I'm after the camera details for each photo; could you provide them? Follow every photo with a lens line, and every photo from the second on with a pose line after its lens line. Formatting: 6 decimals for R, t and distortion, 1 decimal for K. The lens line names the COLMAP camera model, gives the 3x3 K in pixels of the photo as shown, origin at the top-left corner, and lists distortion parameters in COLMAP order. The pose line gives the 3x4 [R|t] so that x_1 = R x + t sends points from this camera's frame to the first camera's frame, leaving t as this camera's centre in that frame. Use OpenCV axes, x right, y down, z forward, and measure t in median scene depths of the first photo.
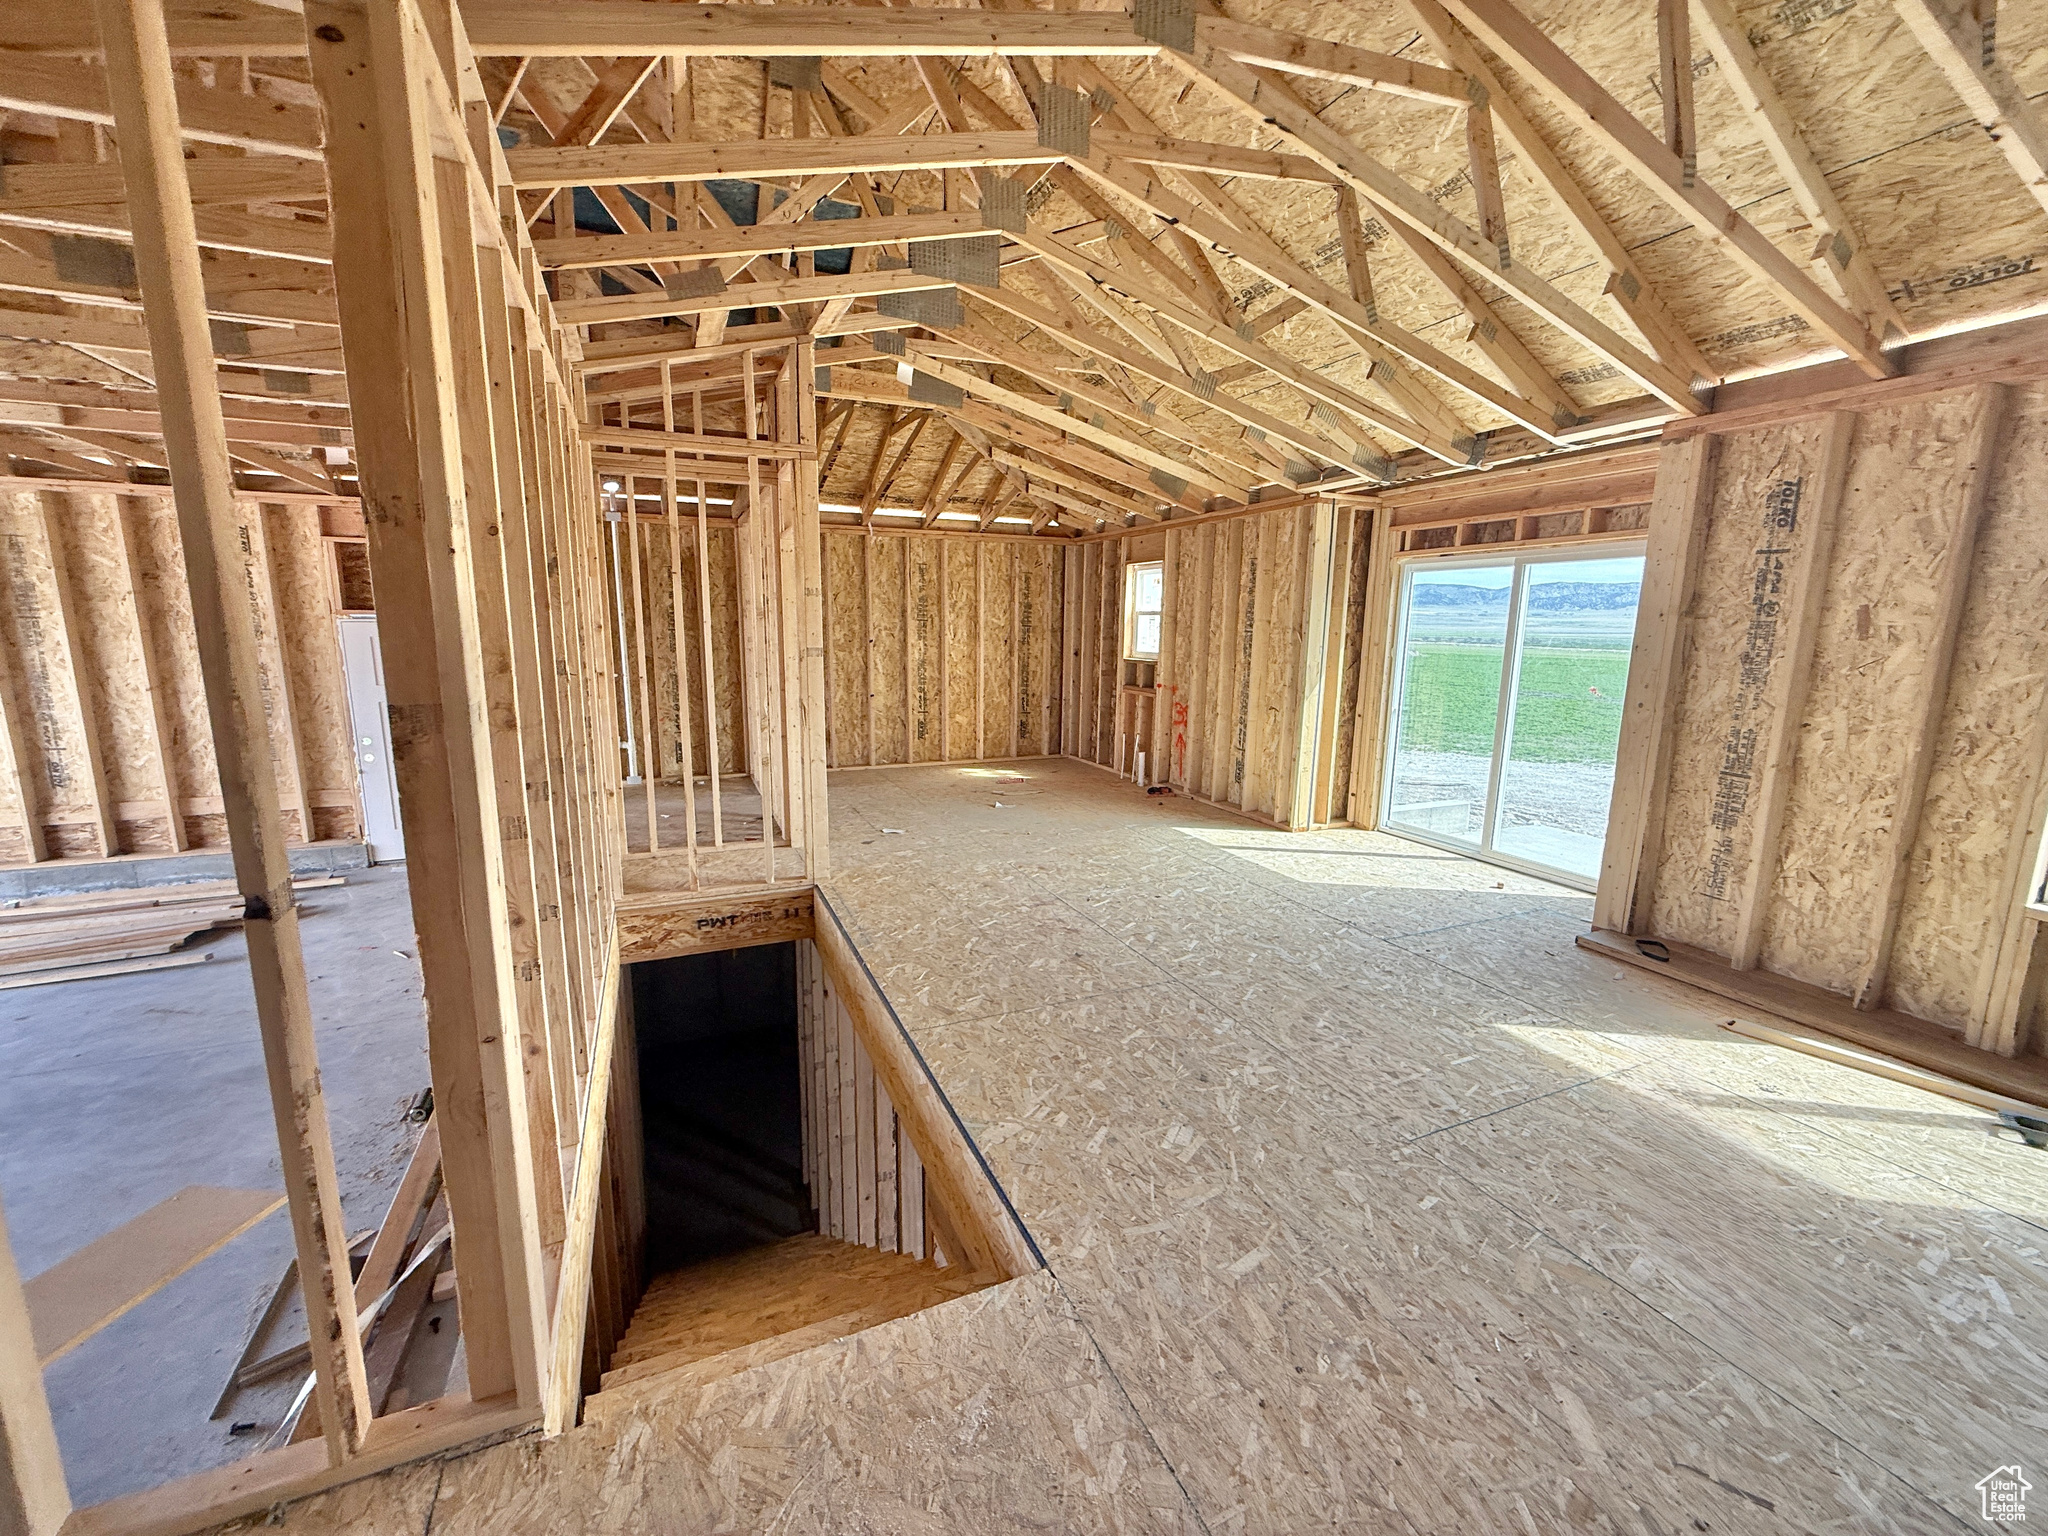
lens RADIAL K [[811.4, 0, 1023.7], [0, 811.4, 767.6], [0, 0, 1]] dist [0.000657, 0.000017]
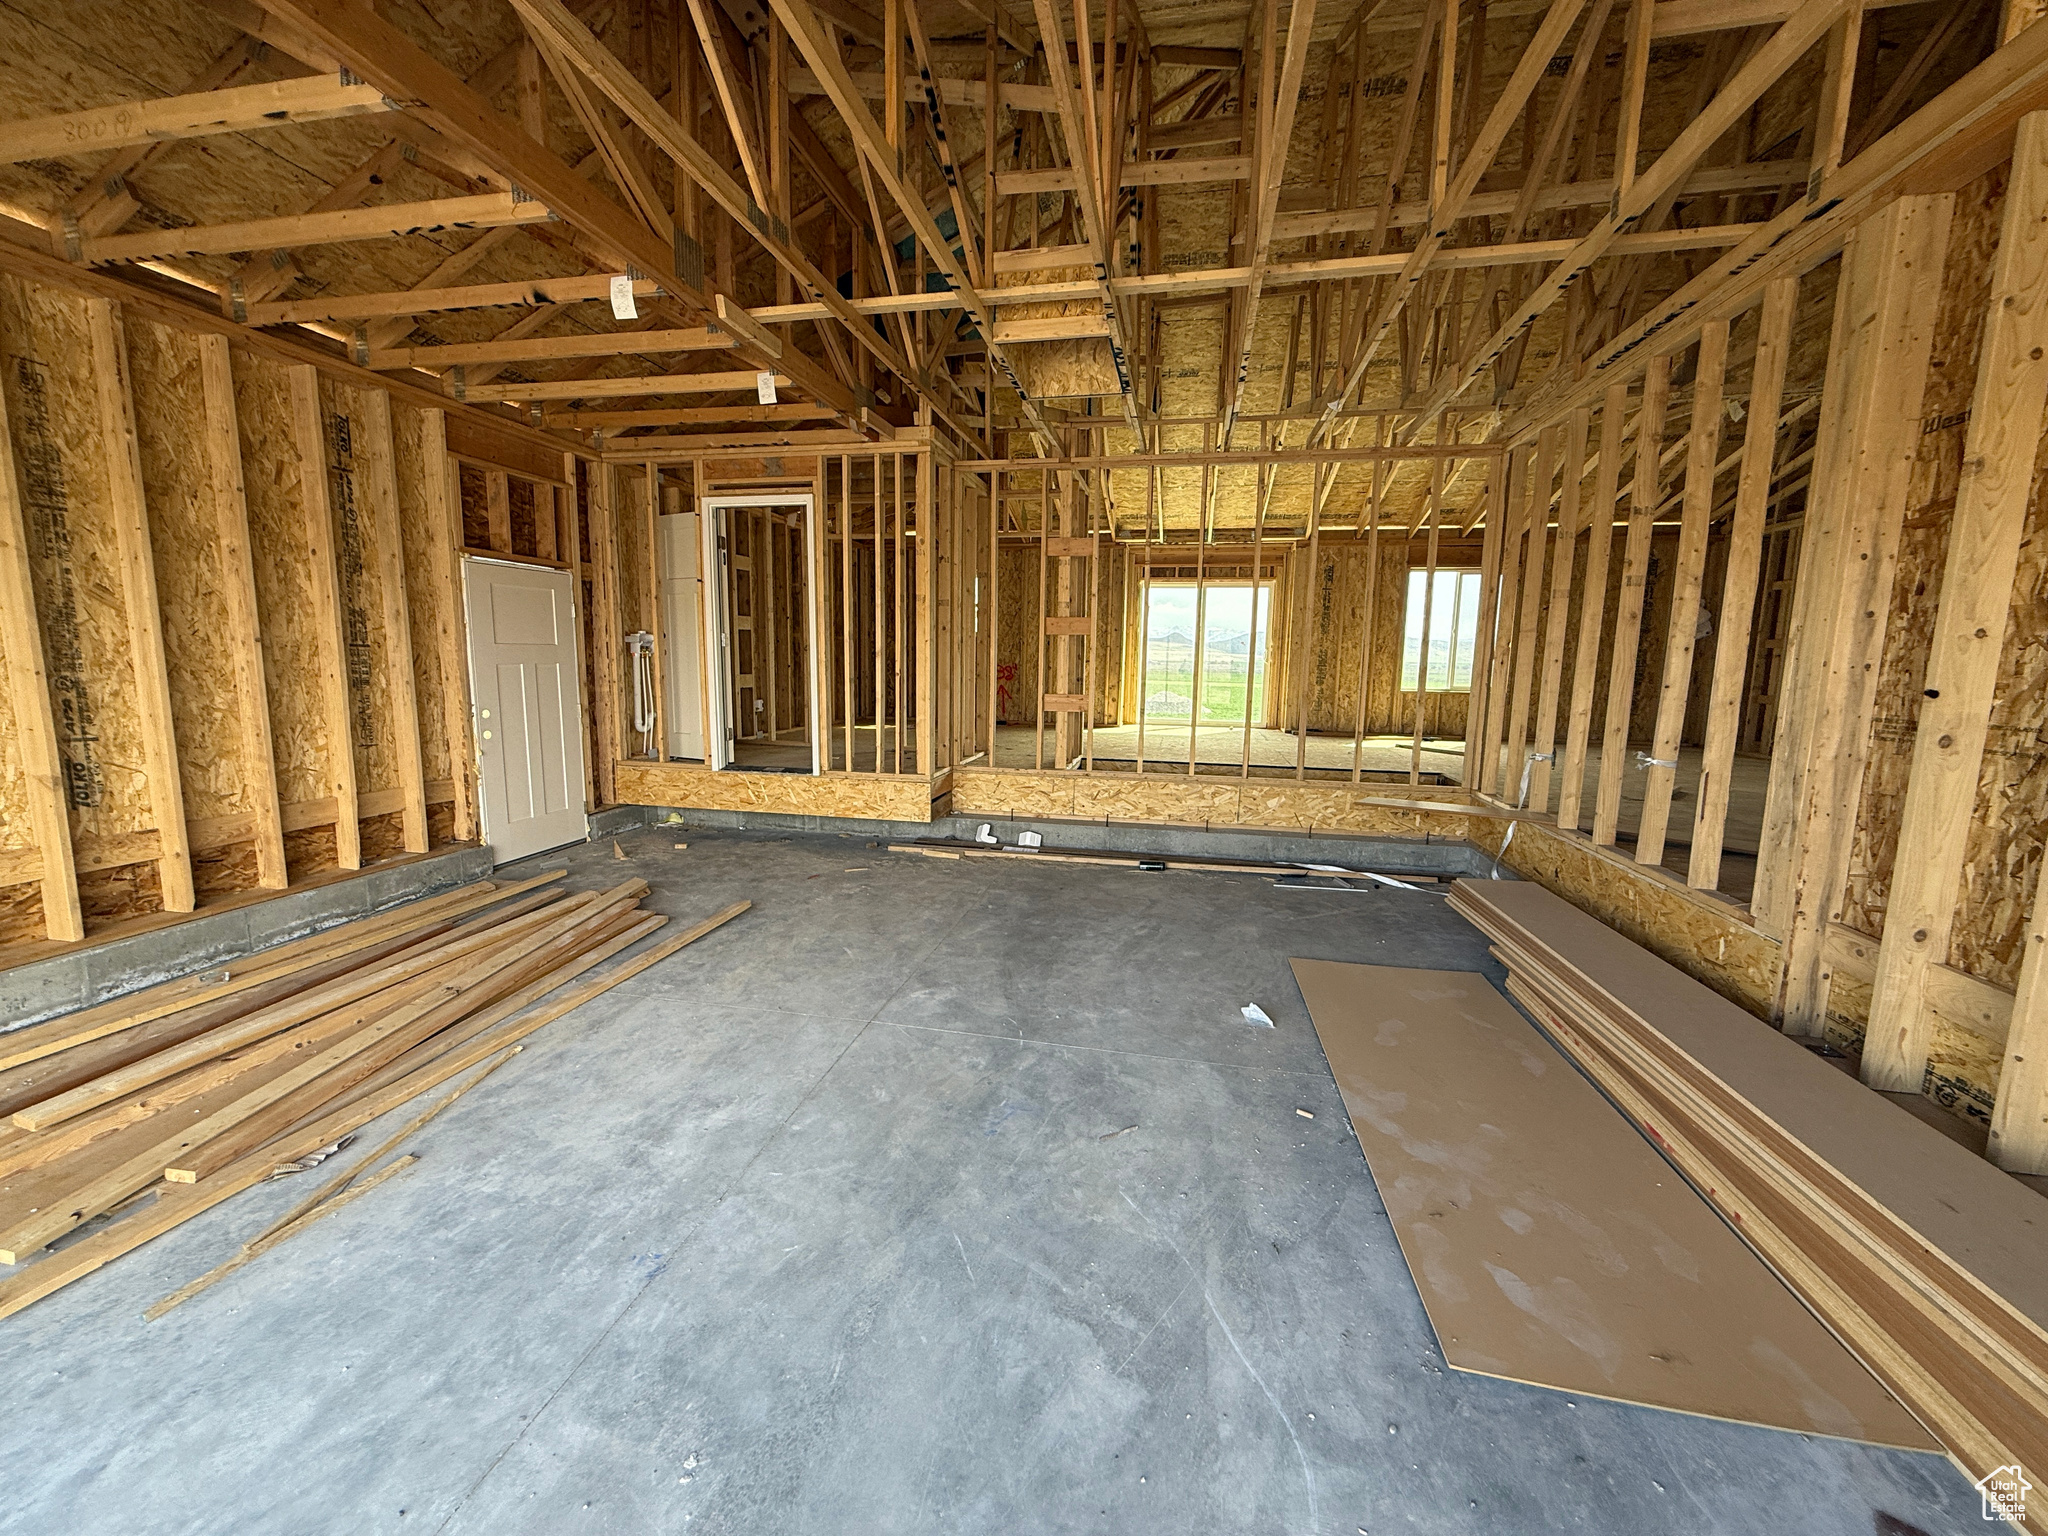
lens RADIAL K [[811.4, 0, 1029.0], [0, 811.4, 764.0], [0, 0, 1]] dist [0.000657, 0.000017]
pose [[0.573574, -0.109306, 0.811829, -1.680689], [0.131875, 0.990452, 0.040184, 0.079213], [-0.808469, 0.084011, 0.582512, 0.161388]]
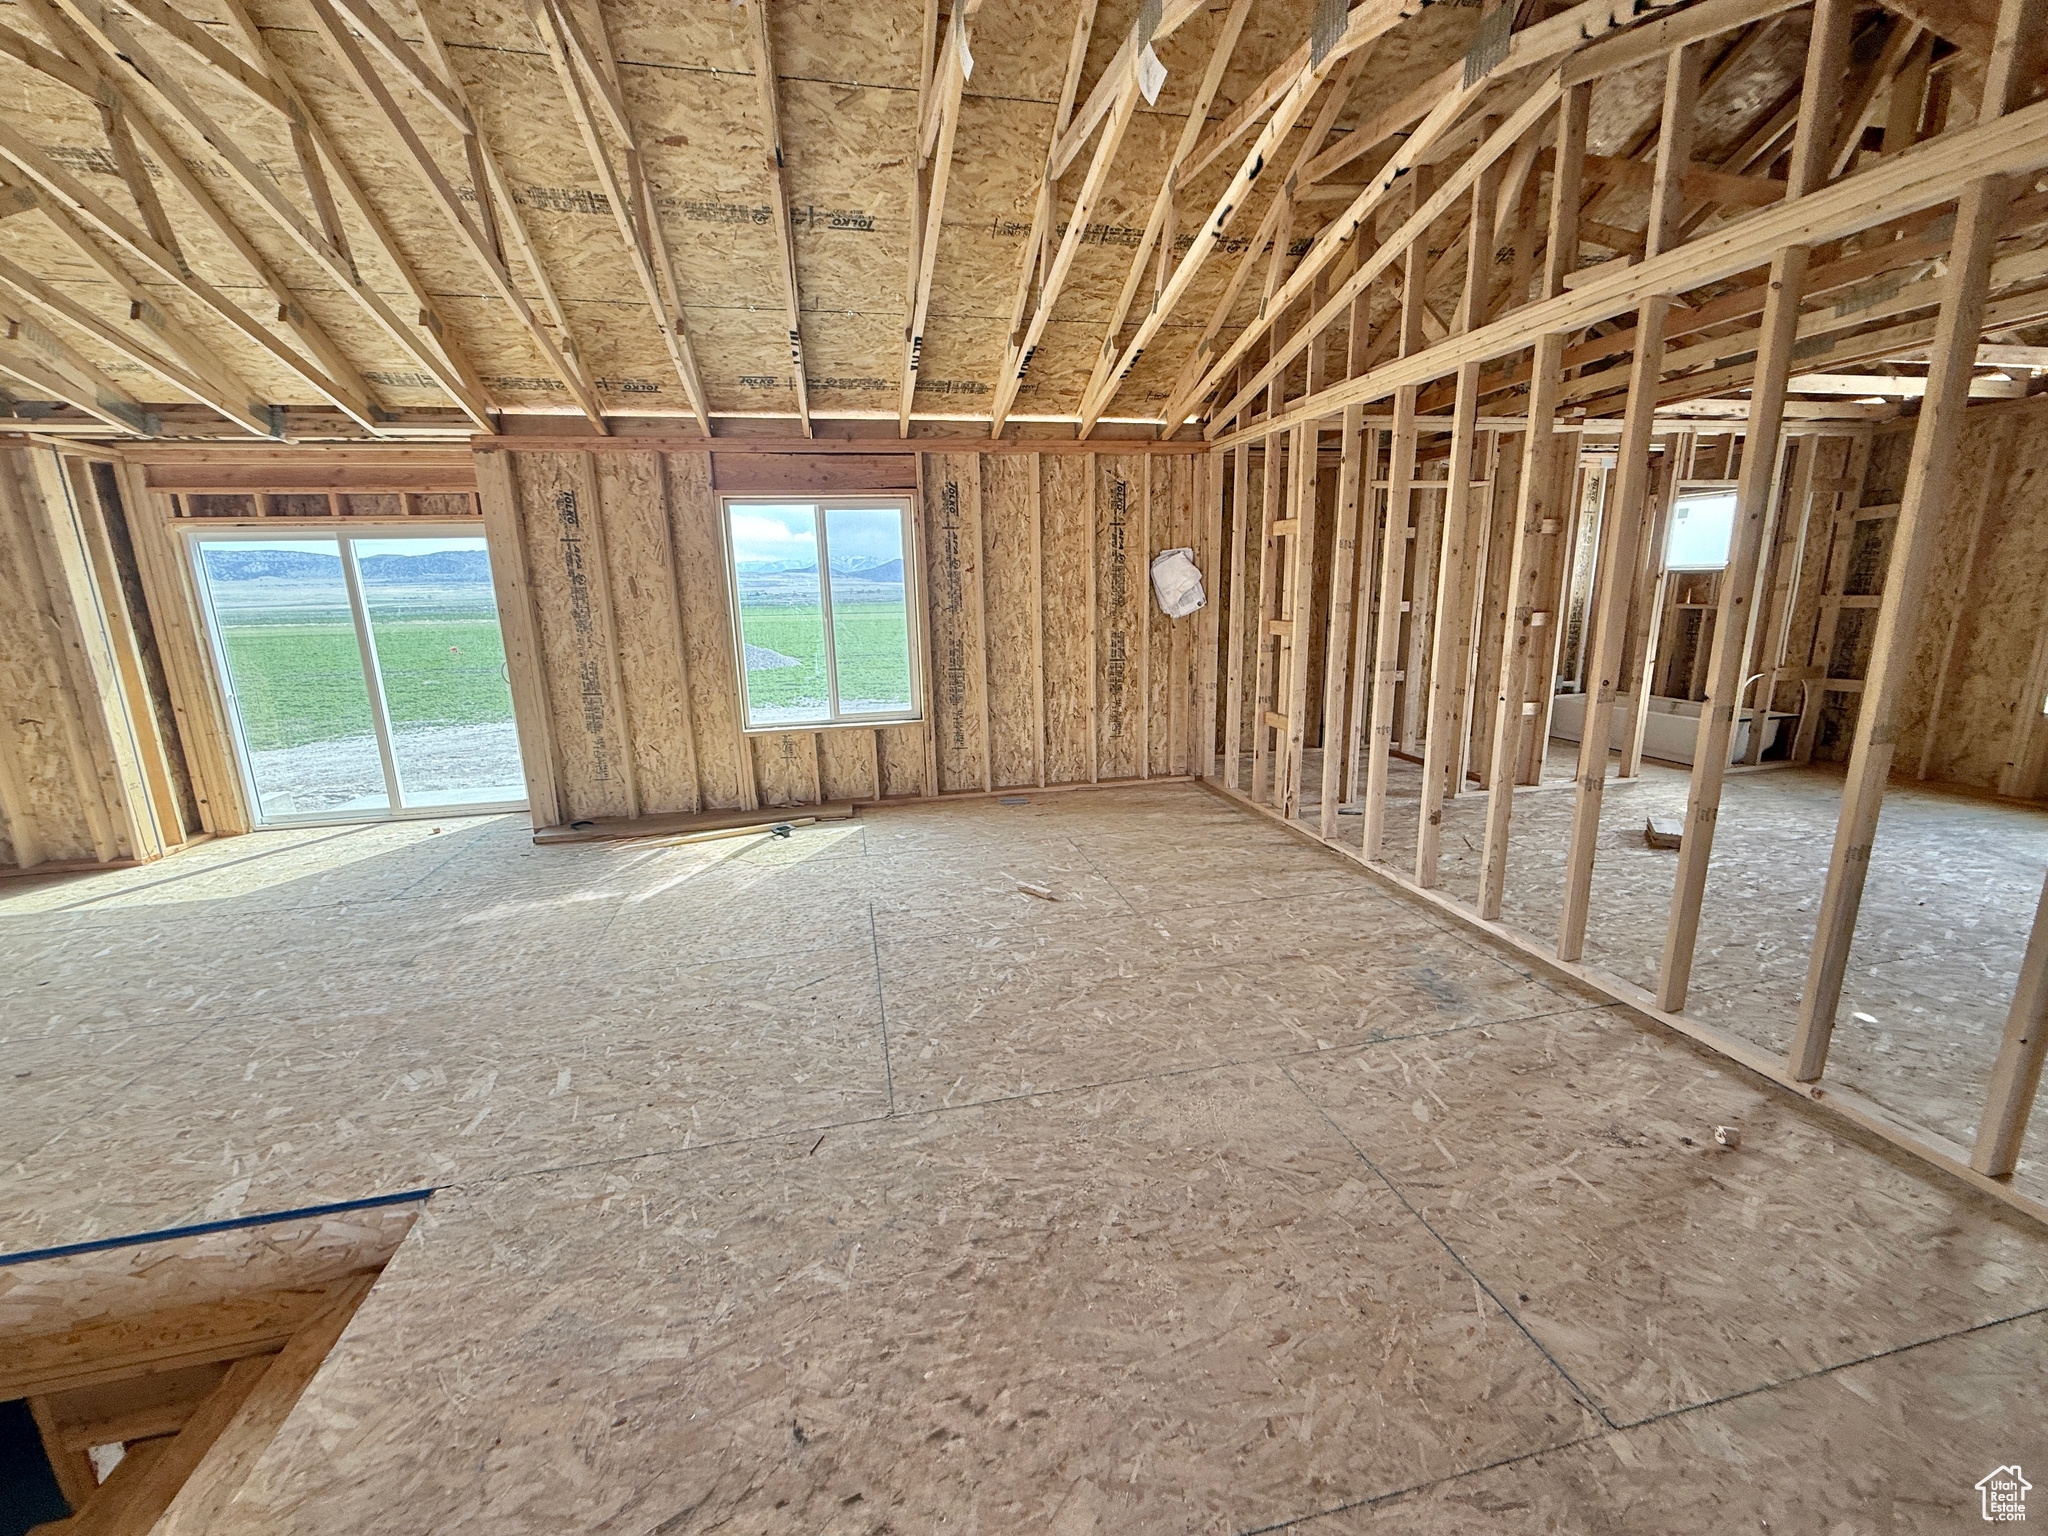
lens RADIAL K [[811.4, 0, 1014.5], [0, 811.4, 765.7], [0, 0, 1]] dist [0.000657, 0.000017]
pose [[0.197987, -0.229120, 0.953050, -0.320812], [0.197578, 0.961669, 0.190147, 0.004452], [-0.960085, 0.150655, 0.235667, -0.042843]]
